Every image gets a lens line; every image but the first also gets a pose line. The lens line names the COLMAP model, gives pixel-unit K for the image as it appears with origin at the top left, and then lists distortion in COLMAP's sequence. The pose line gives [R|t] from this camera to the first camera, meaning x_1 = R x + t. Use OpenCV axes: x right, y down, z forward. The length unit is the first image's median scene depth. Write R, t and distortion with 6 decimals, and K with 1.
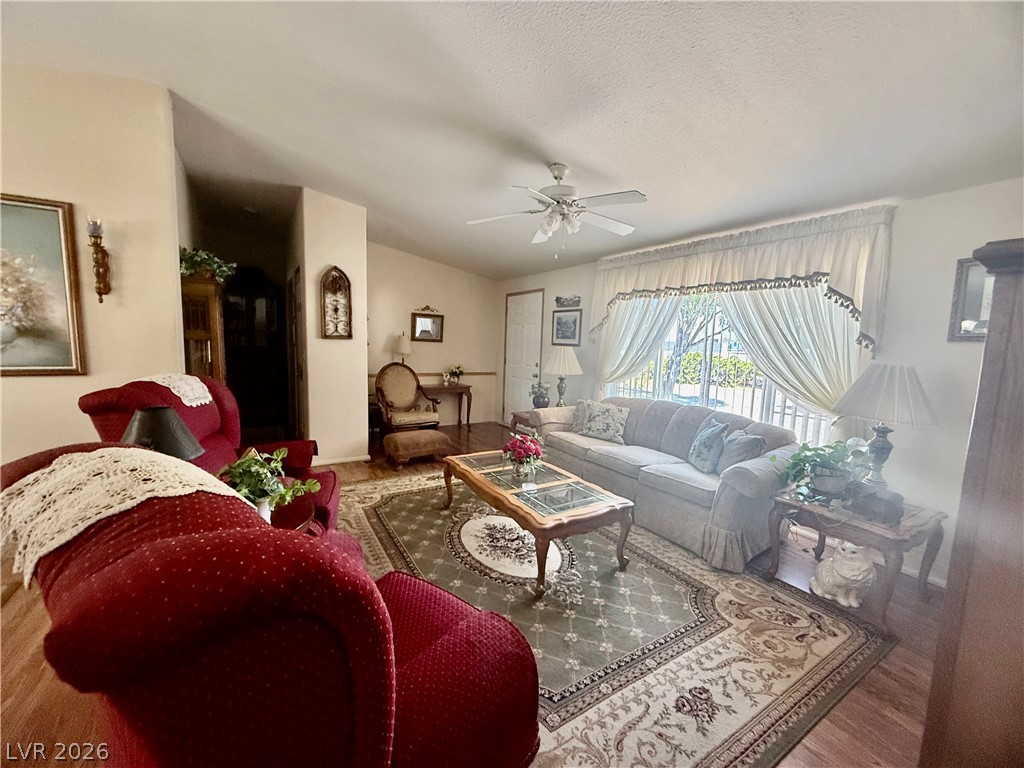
lens RADIAL K [[408.2, 0, 509.8], [0, 408.2, 384.7], [0, 0, 1]] dist [-0.004939, 0.000976]
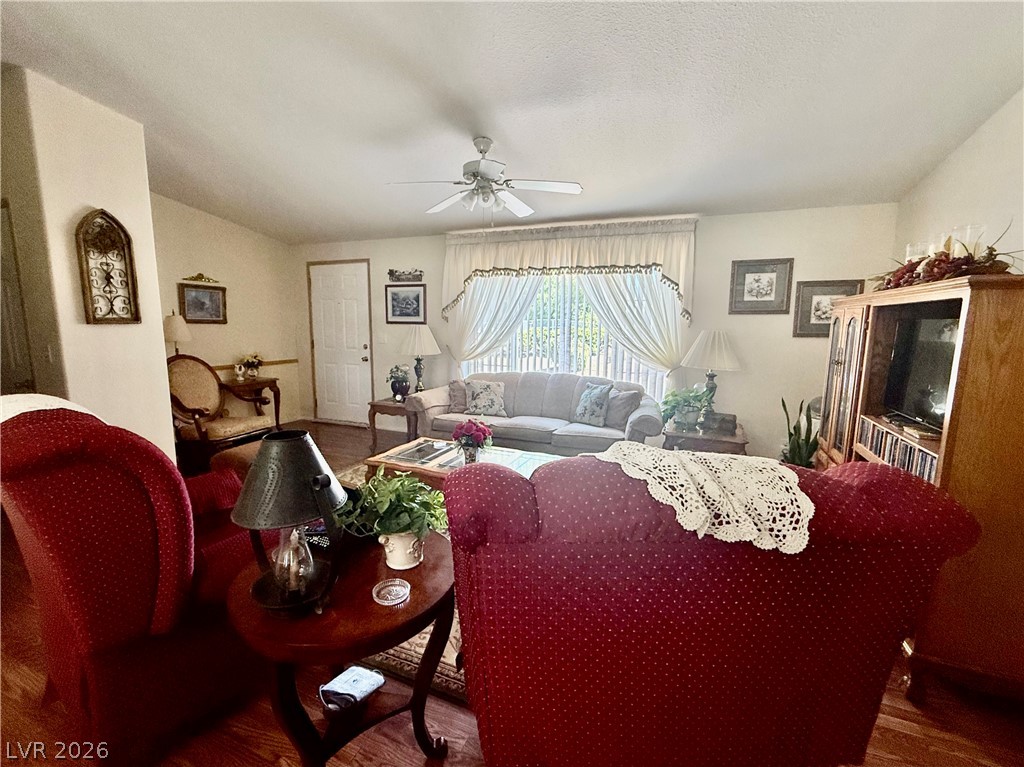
lens RADIAL K [[444.6, 0, 508.3], [0, 444.6, 383.1], [0, 0, 1]] dist [-0.002256, -0.000195]
pose [[0.815437, -0.104237, 0.569384, -0.448213], [0.079541, 0.994499, 0.068149, -0.022020], [-0.573355, -0.010282, 0.819242, 0.079271]]
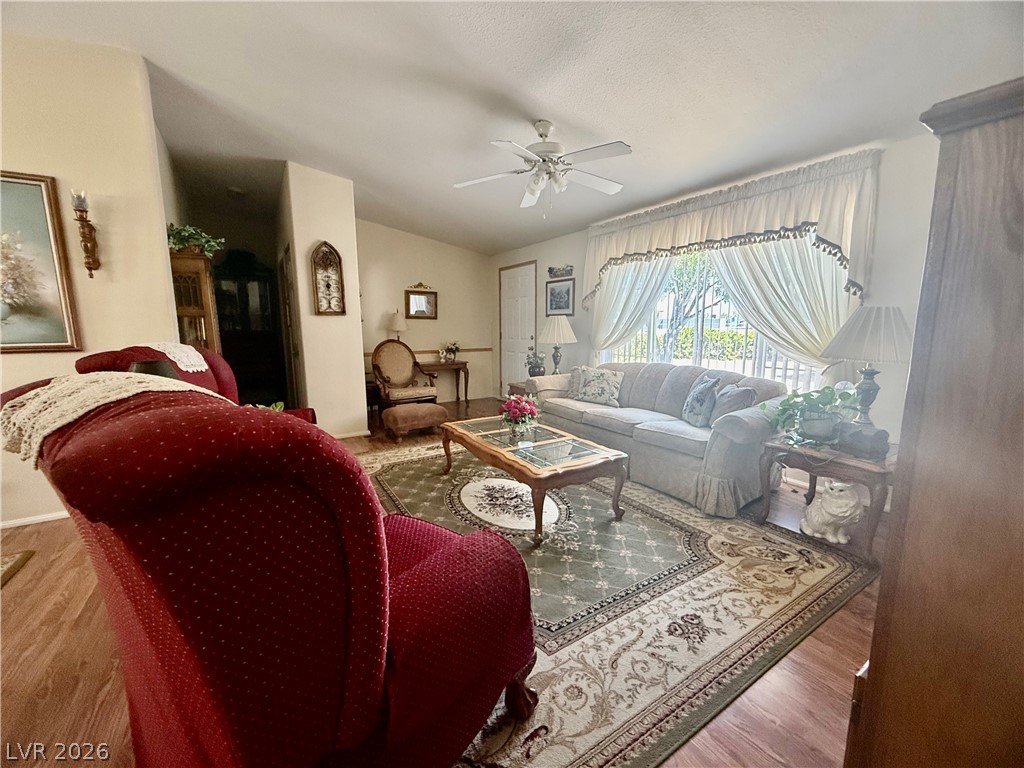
lens RADIAL K [[408.2, 0, 509.8], [0, 408.2, 384.8], [0, 0, 1]] dist [-0.004939, 0.000976]
pose [[0.999266, -0.038306, 0.000777, 0.012076], [0.038250, 0.998566, 0.037454, 0.052206], [-0.002211, -0.037396, 0.999298, -0.011242]]
